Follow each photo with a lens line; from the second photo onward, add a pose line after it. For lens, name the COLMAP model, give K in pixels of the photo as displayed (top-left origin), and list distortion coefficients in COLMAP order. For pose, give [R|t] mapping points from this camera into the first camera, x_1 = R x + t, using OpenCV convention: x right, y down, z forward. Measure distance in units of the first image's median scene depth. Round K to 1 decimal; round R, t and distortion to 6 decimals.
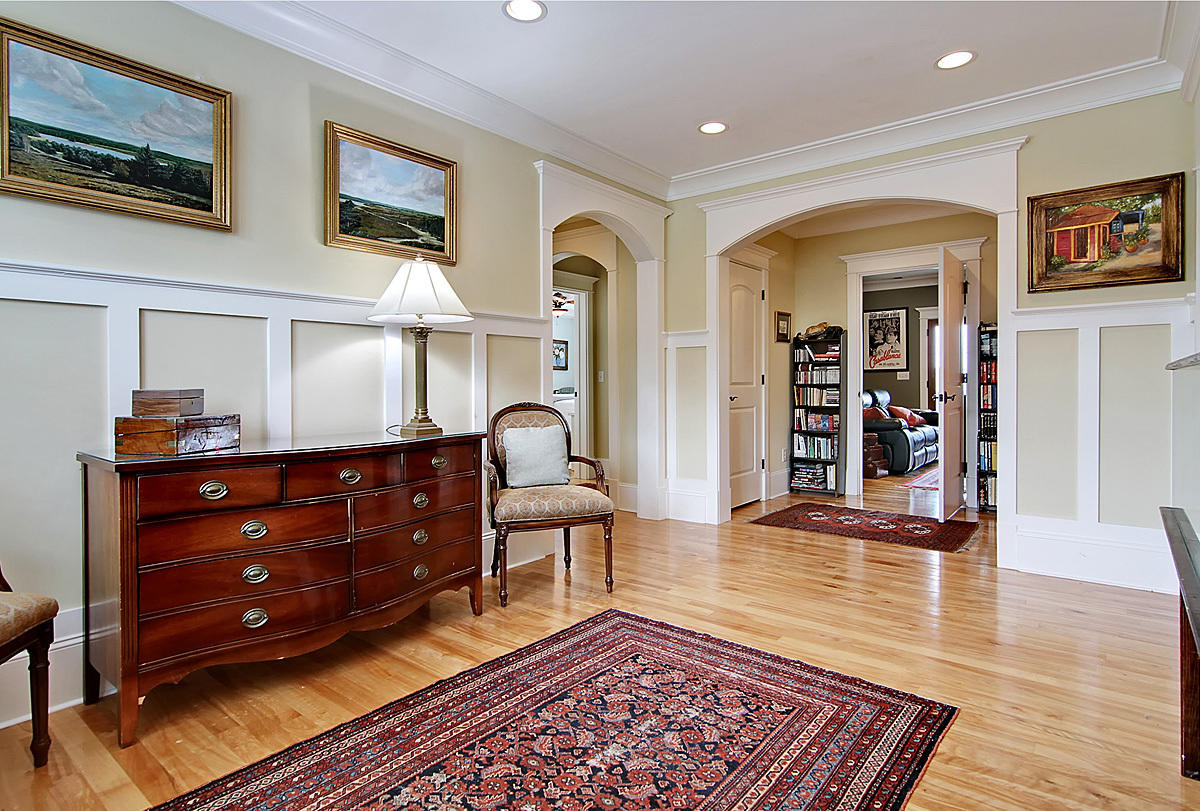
lens RADIAL K [[636.2, 0, 598.9], [0, 636.2, 414.9], [0, 0, 1]] dist [0.000779, -0.000855]
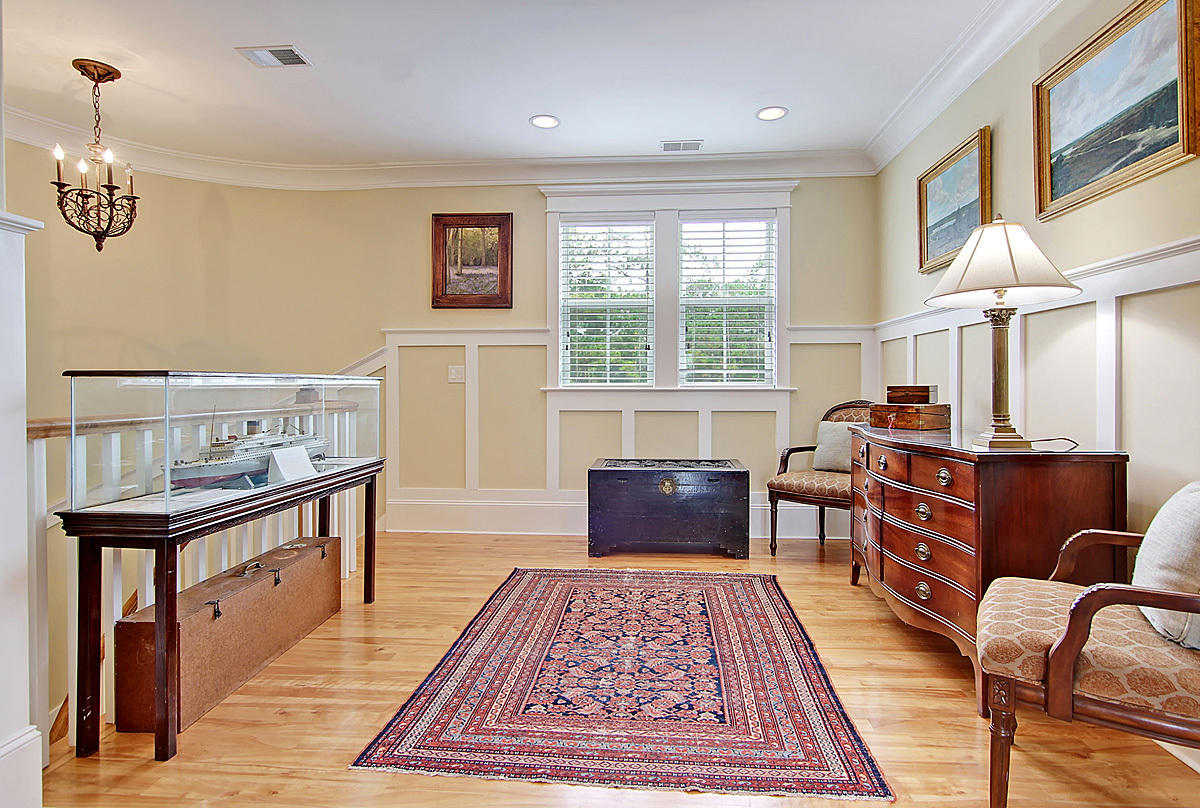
lens RADIAL K [[636.2, 0, 617.0], [0, 636.2, 400.8], [0, 0, 1]] dist [0.000779, -0.000855]
pose [[-0.814921, 0.024312, -0.579061, 0.726556], [-0.018136, 0.997561, 0.067406, -0.091804], [0.579288, 0.065432, -0.812493, 1.797886]]
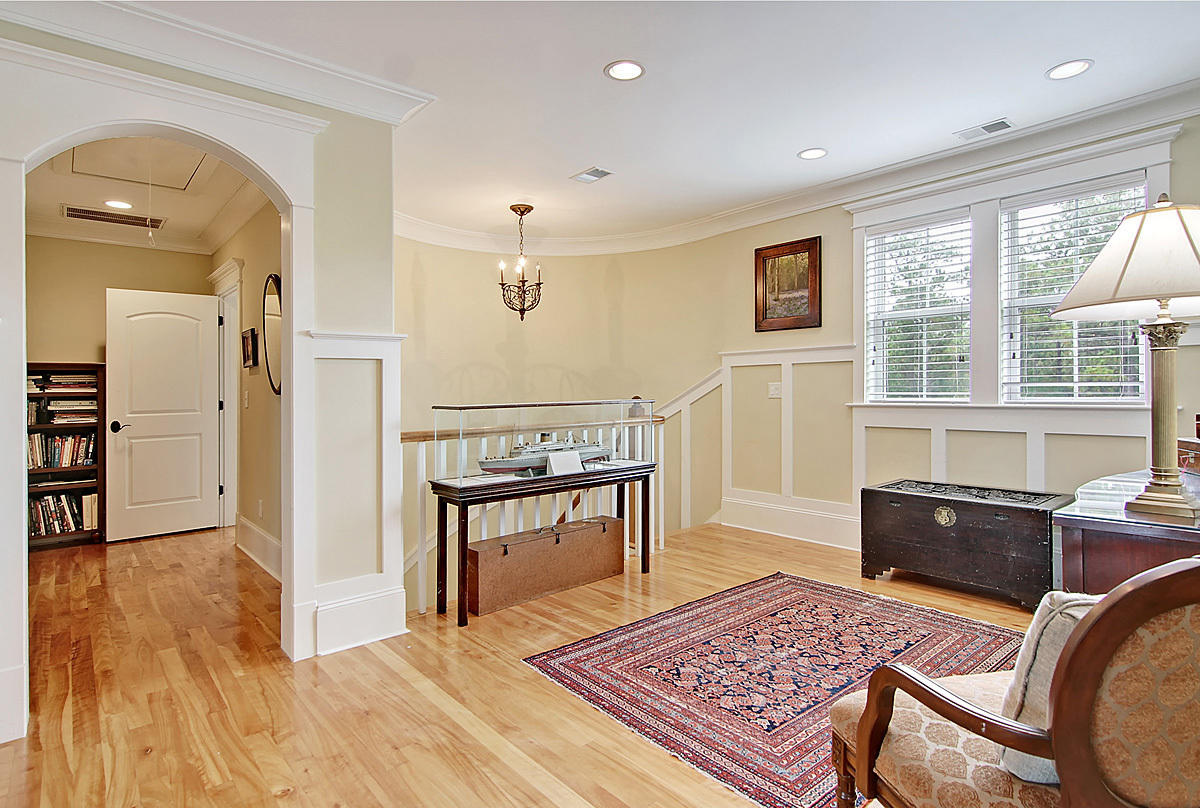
lens RADIAL K [[636.2, 0, 603.5], [0, 636.2, 392.3], [0, 0, 1]] dist [0.000779, -0.000855]
pose [[-0.984808, 0.024530, 0.171903, 0.142309], [0.033842, 0.998102, 0.051450, -0.162728], [-0.170315, 0.056486, -0.983769, 2.175127]]
